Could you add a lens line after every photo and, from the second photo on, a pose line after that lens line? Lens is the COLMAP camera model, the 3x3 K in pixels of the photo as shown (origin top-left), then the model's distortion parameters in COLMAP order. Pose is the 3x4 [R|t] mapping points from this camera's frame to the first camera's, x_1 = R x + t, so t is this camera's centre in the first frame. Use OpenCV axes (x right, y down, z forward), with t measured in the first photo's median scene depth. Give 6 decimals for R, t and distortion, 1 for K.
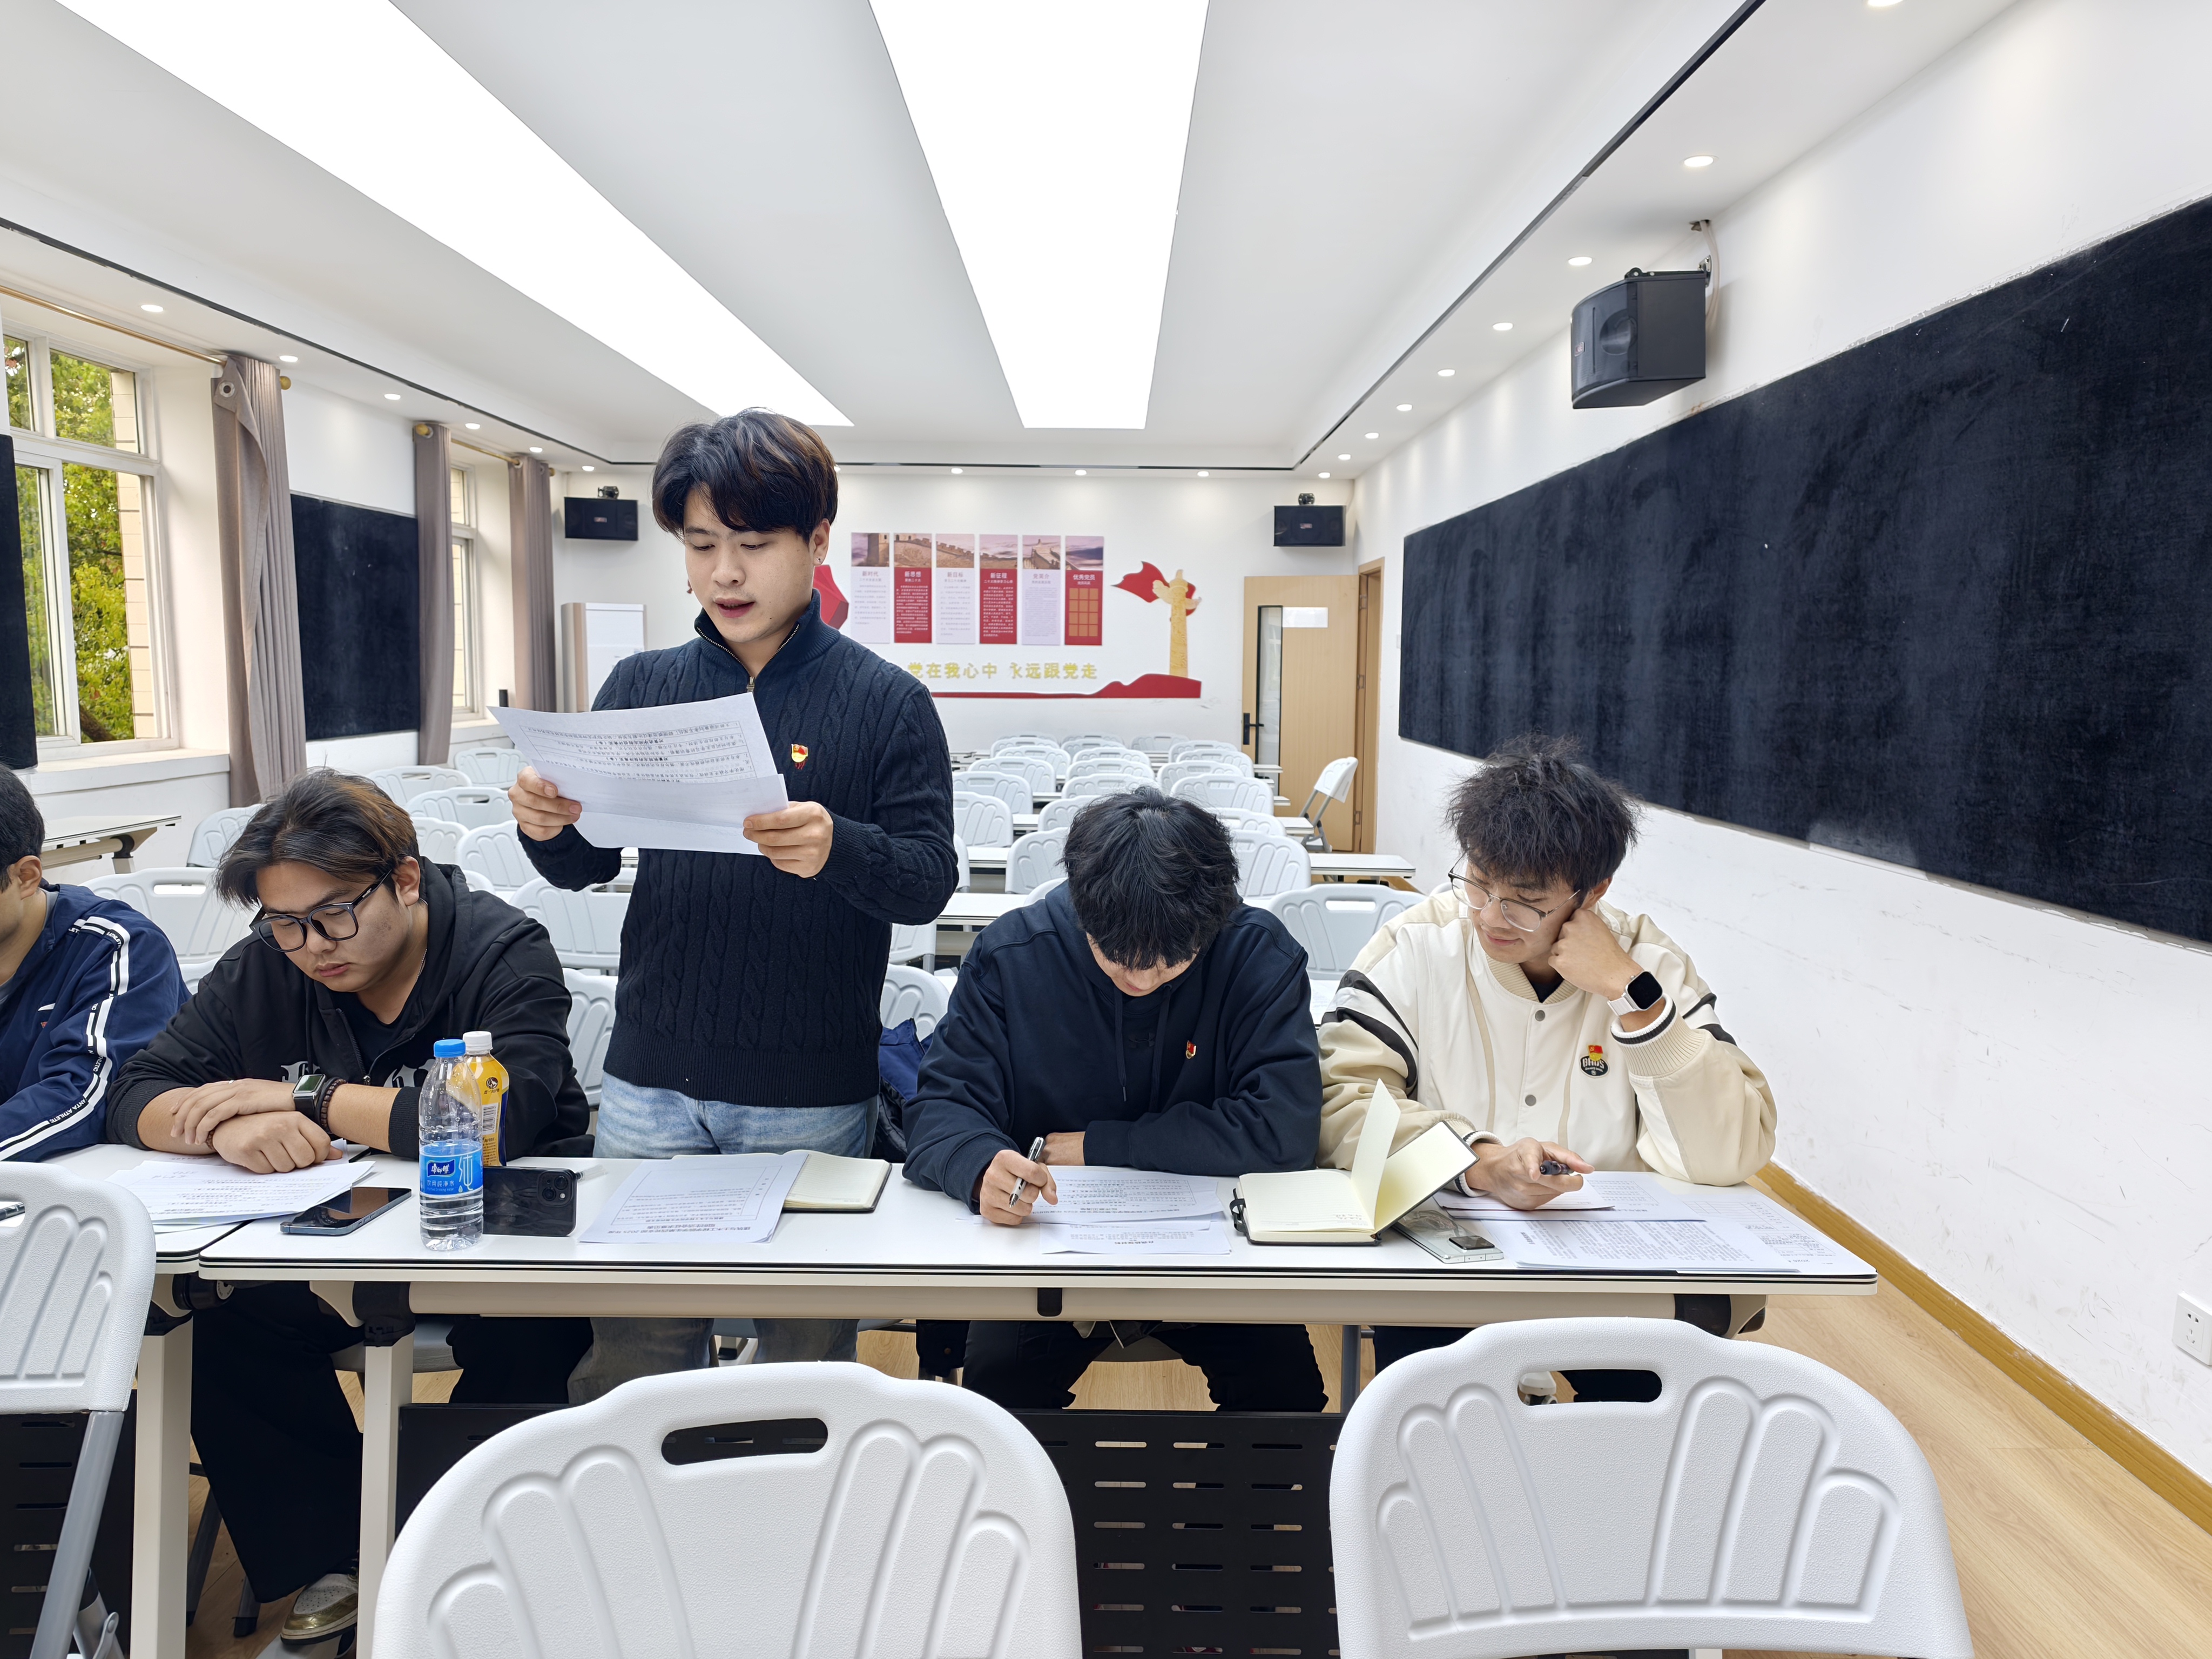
lens RADIAL K [[1575.9, 0, 1106.0], [0, 1575.9, 829.5], [0, 0, 1]] dist [0.011953, 0.012277]
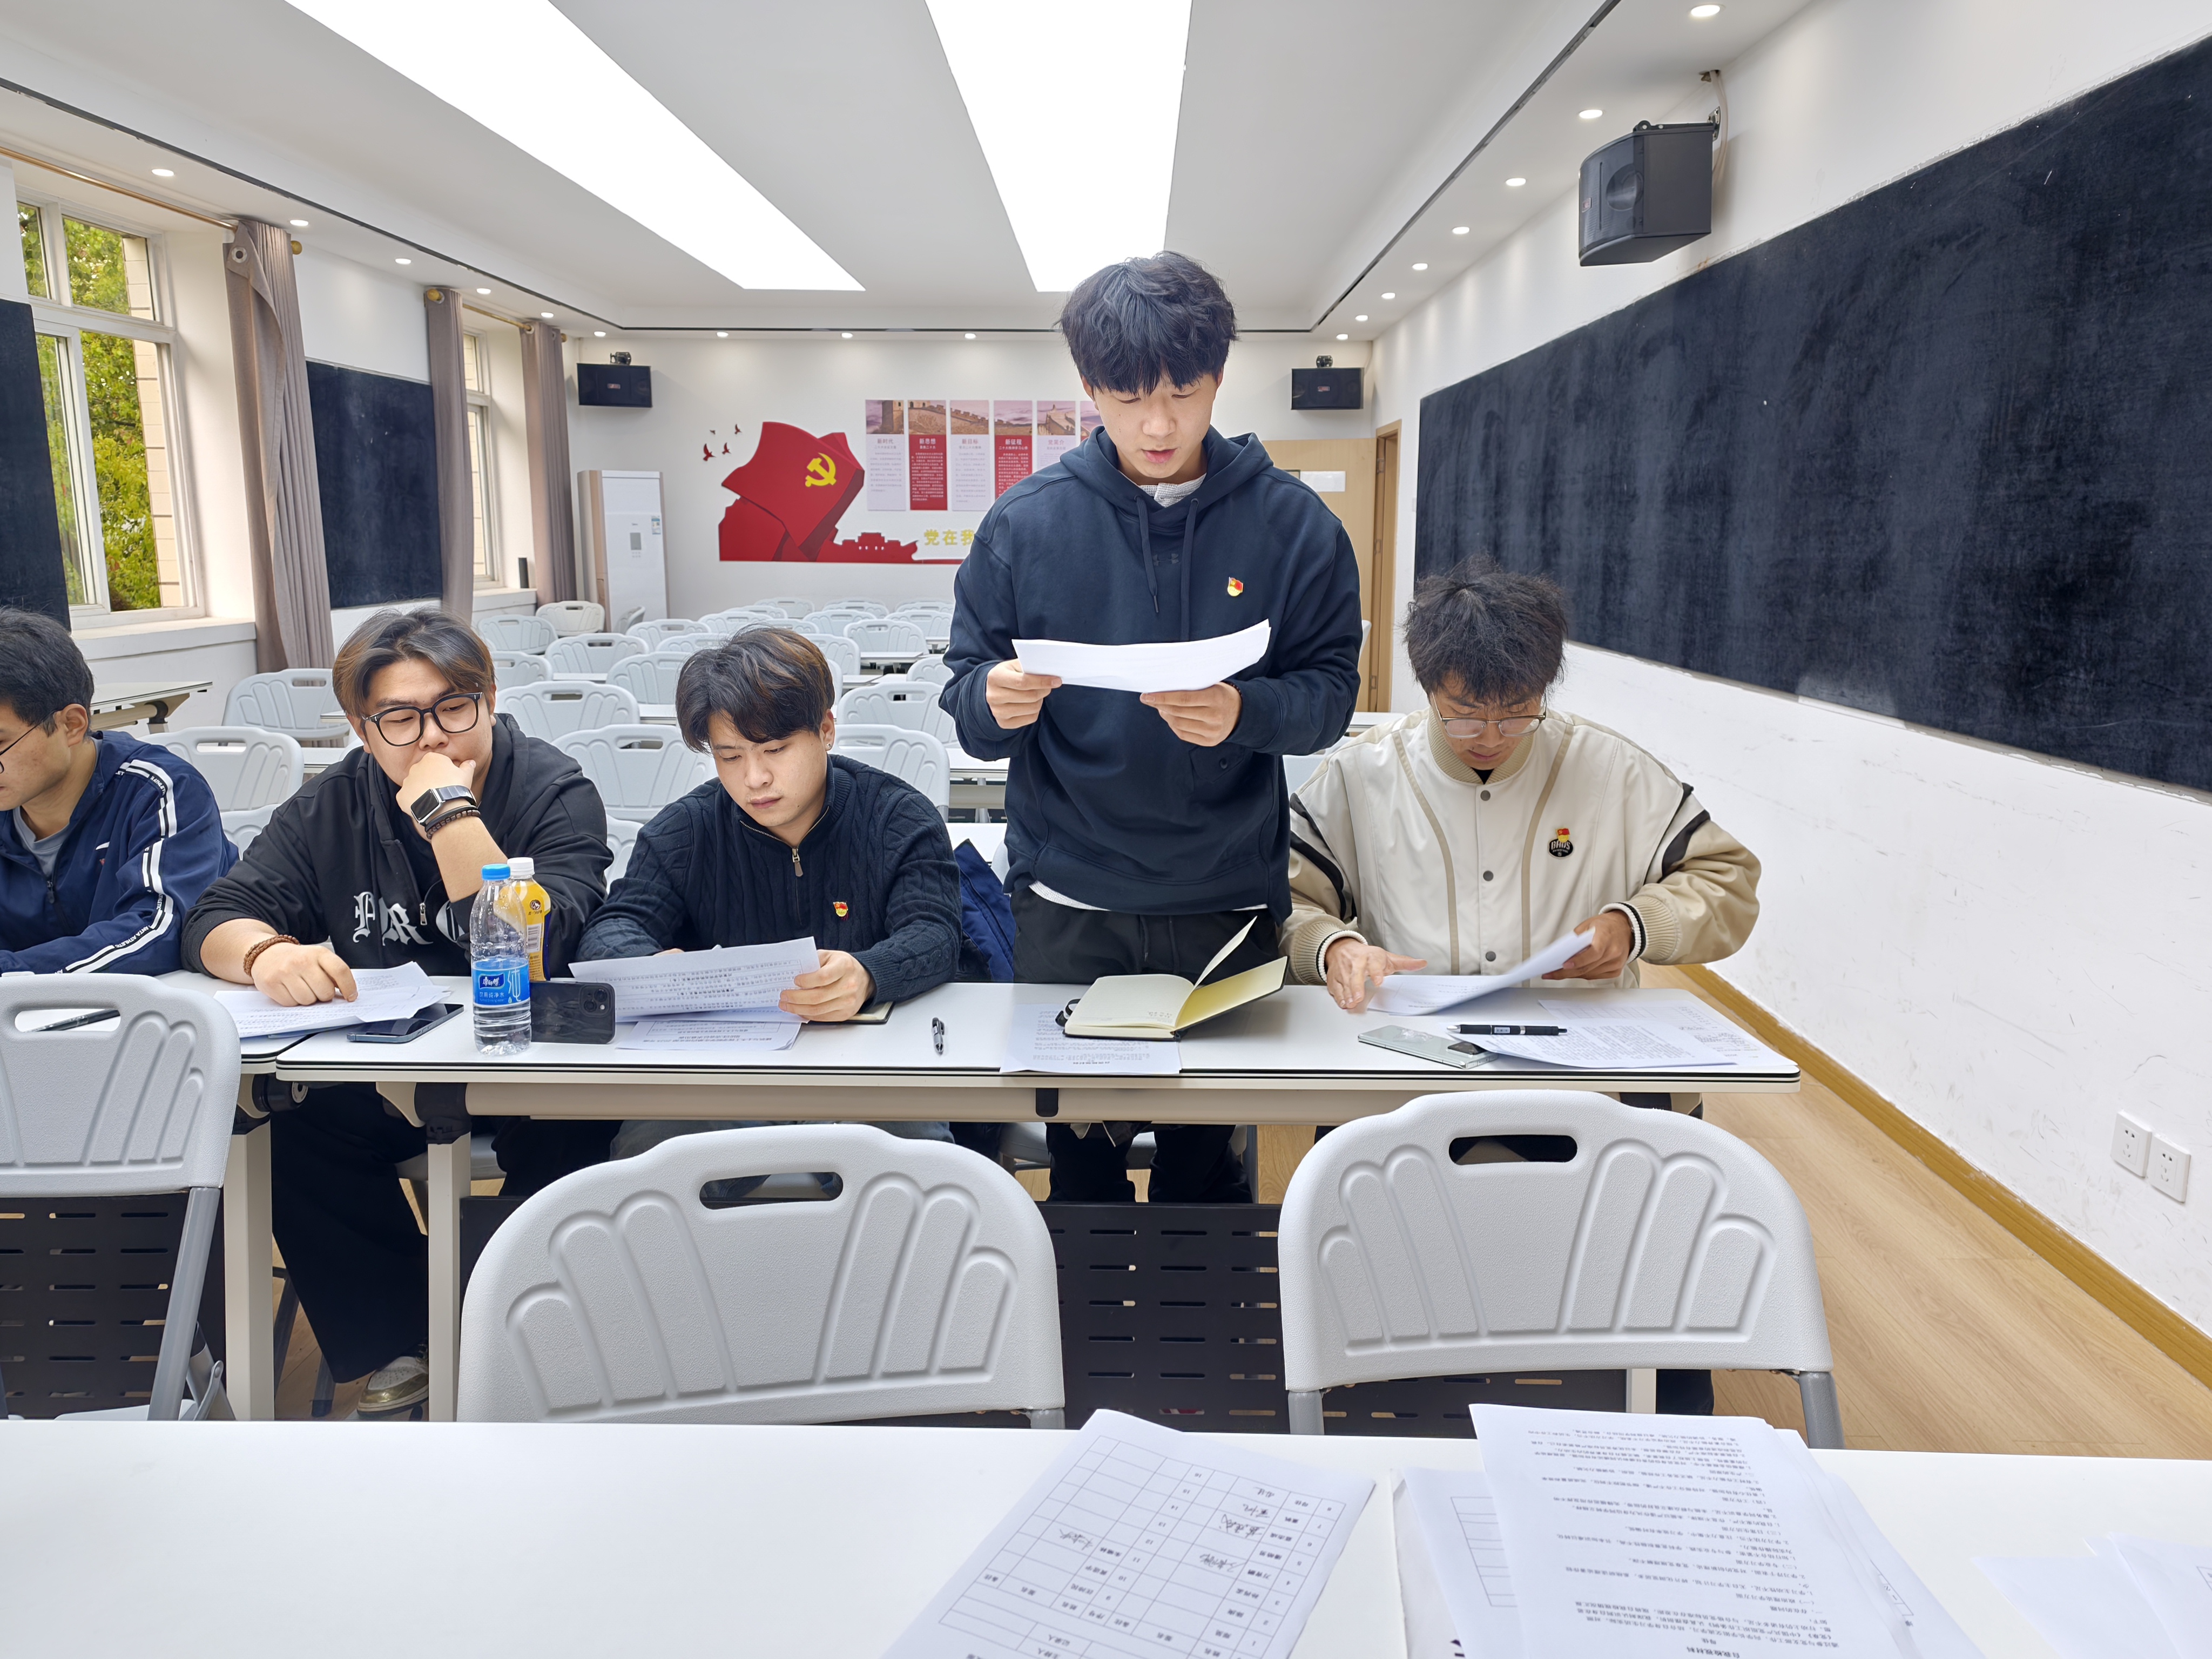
lens RADIAL K [[1583.8, 0, 1109.1], [0, 1583.8, 801.1], [0, 0, 1]] dist [0.024936, 0.000670]
pose [[0.999920, -0.003652, -0.012085, 0.008001], [0.004402, 0.998032, 0.062558, 0.007962], [0.011833, -0.062606, 0.997968, -0.032415]]
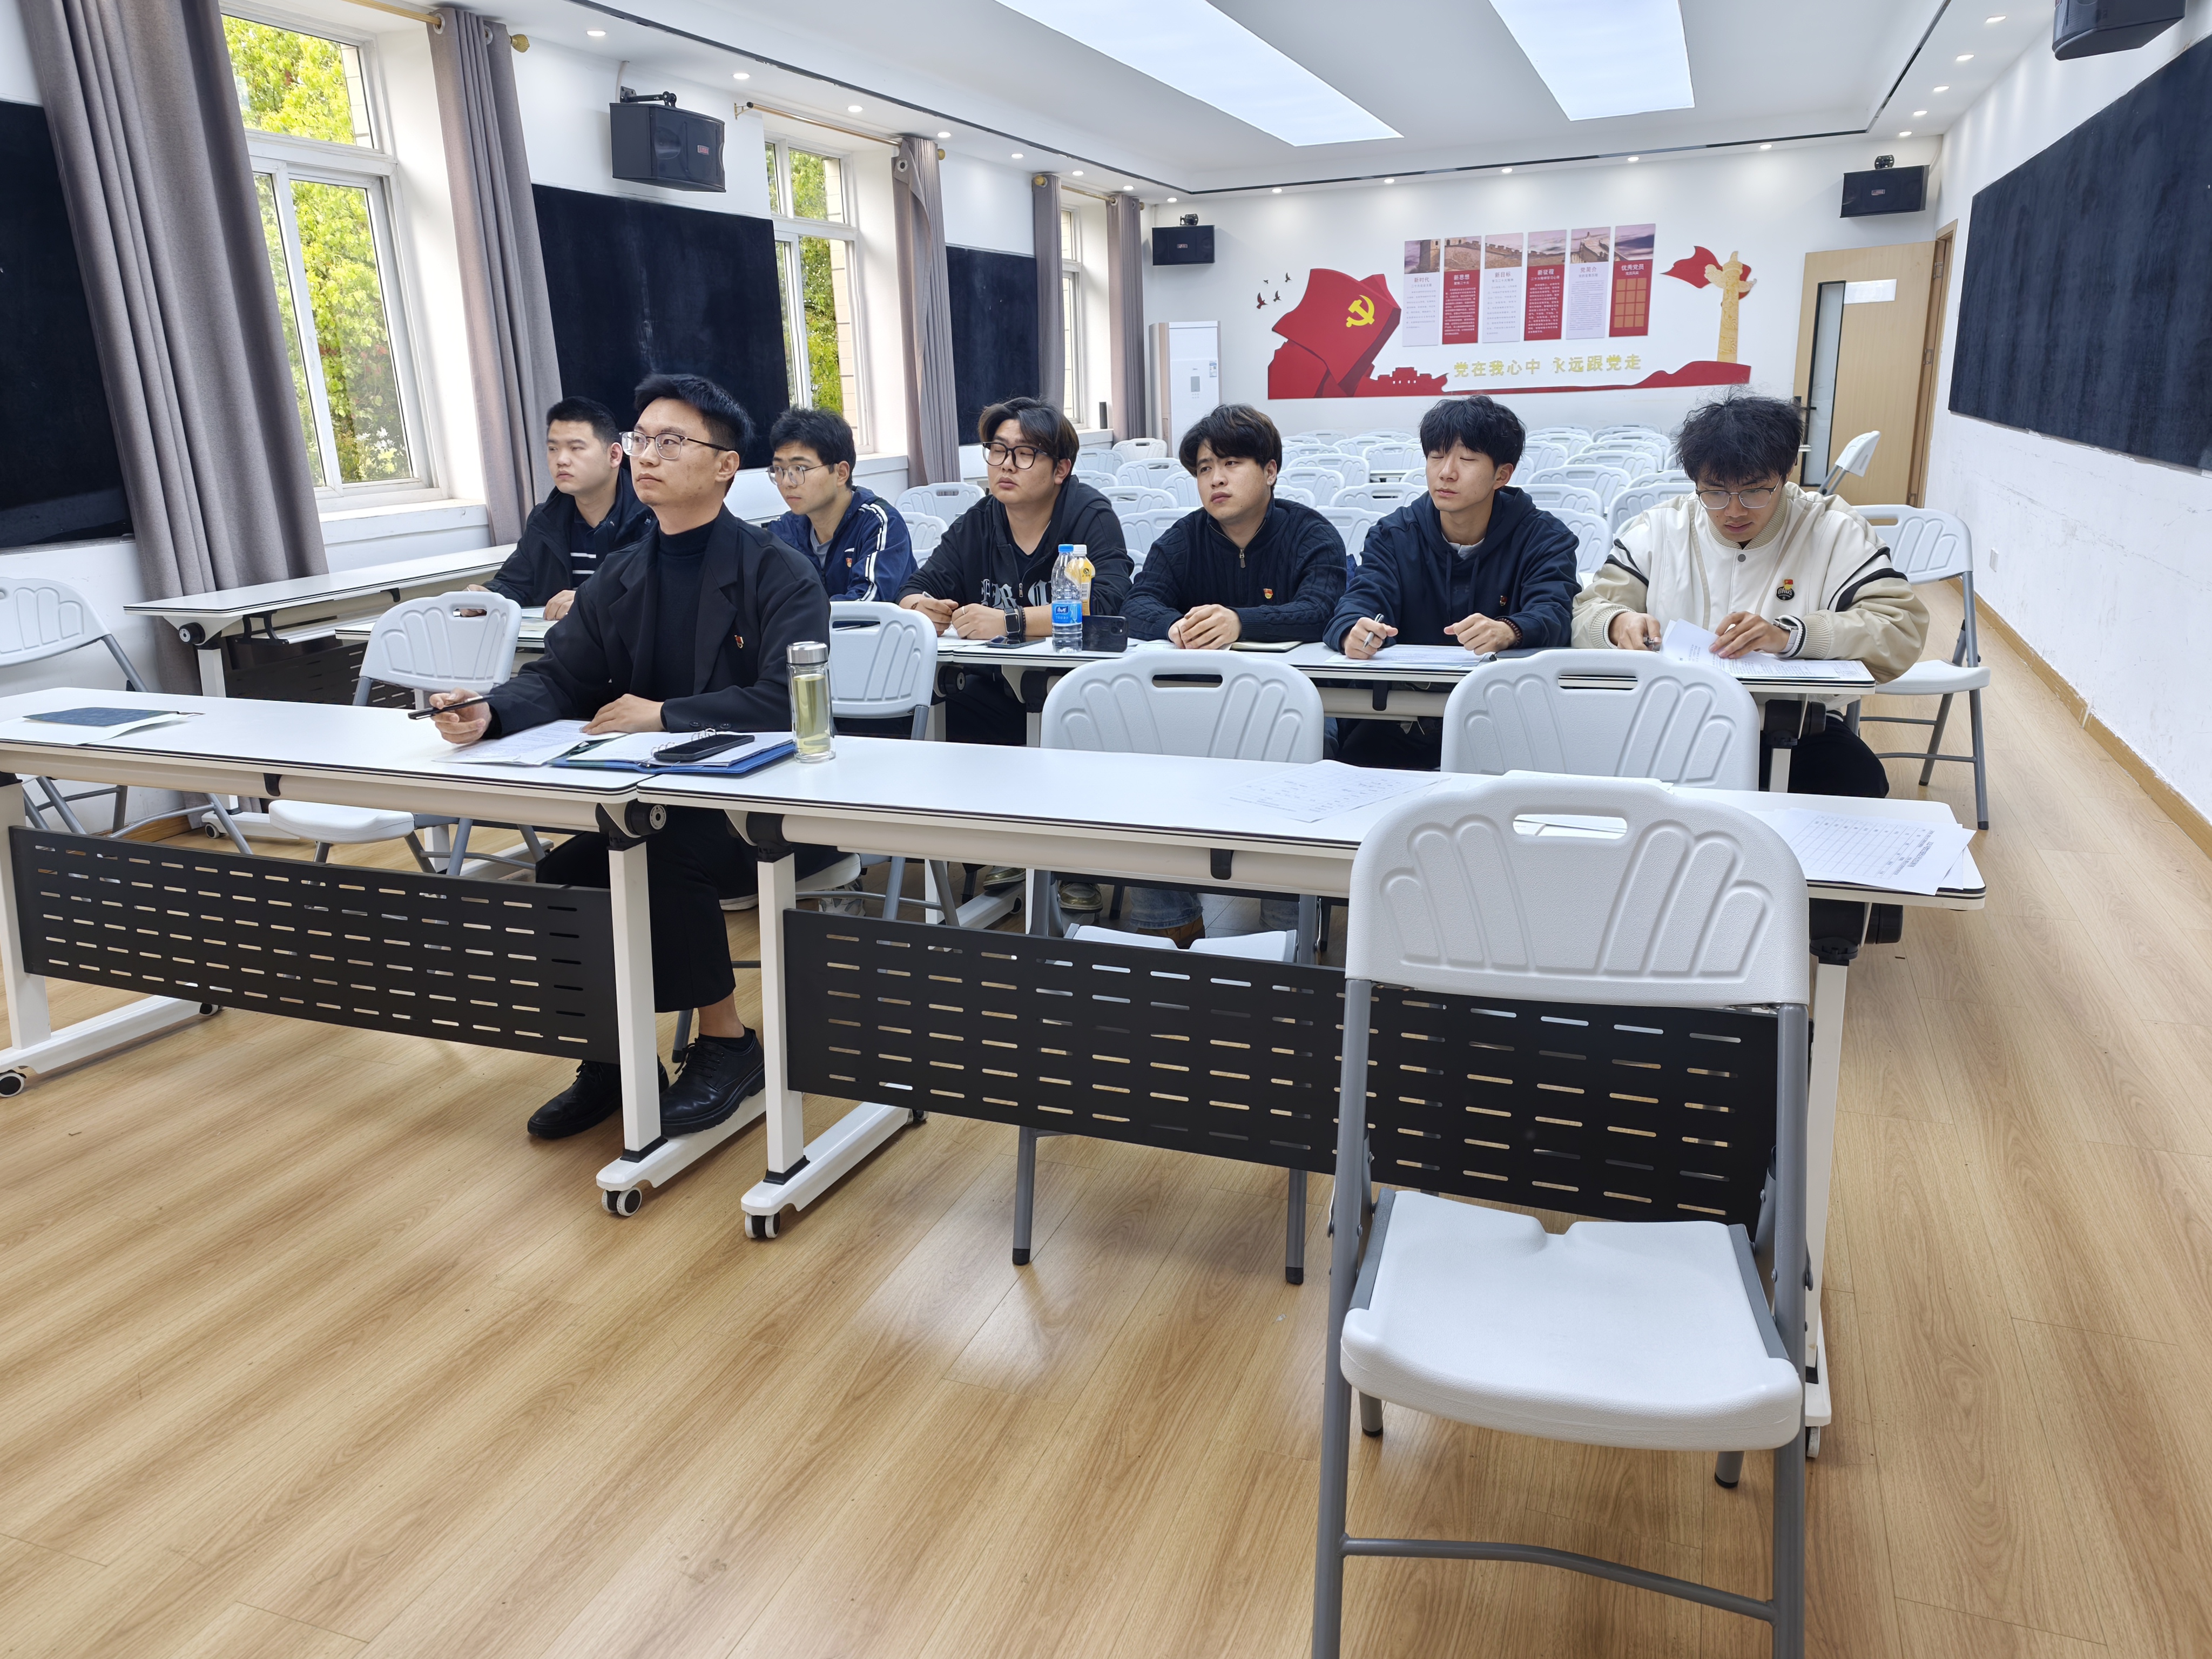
lens RADIAL K [[1577.1, 0, 1084.0], [0, 1577.1, 796.5], [0, 0, 1]] dist [0.021915, 0.031216]
pose [[0.929121, 0.052173, -0.366077, 0.115530], [0.004336, 0.988391, 0.151871, 0.049013], [0.369750, -0.142693, 0.918109, -0.286016]]
